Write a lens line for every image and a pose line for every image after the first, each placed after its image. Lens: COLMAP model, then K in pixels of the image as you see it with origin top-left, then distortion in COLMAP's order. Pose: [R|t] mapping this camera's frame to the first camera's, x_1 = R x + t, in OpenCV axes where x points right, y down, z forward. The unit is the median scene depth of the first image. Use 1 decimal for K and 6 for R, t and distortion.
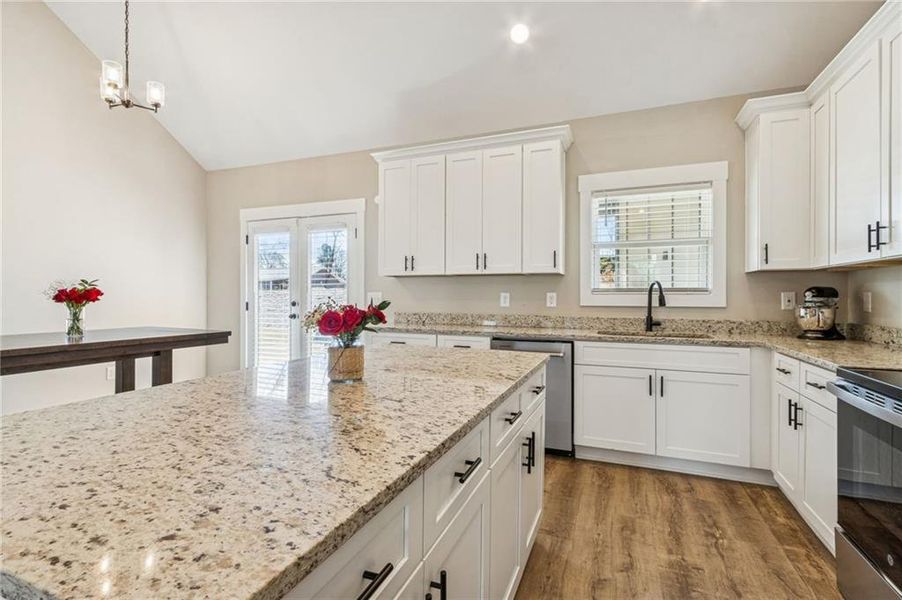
lens RADIAL K [[425.8, 0, 445.5], [0, 425.8, 295.2], [0, 0, 1]] dist [0.005043, -0.001710]
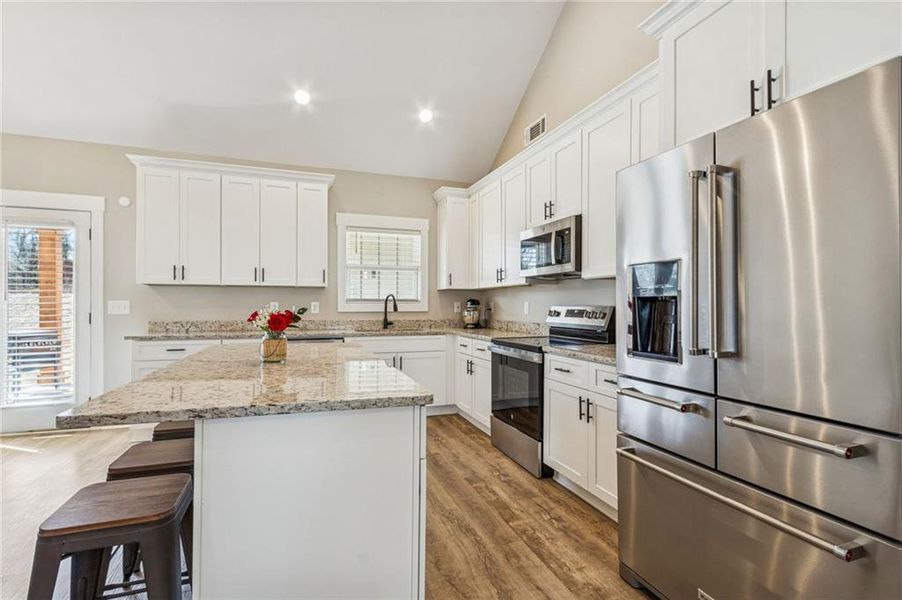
lens RADIAL K [[417.8, 0, 442.3], [0, 417.8, 303.6], [0, 0, 1]] dist [0.006710, -0.002499]
pose [[0.752598, 0.000447, 0.658481, -0.315021], [0.000049, 1.000000, -0.000734, 0.000113], [-0.658481, 0.000584, 0.752597, -0.197174]]
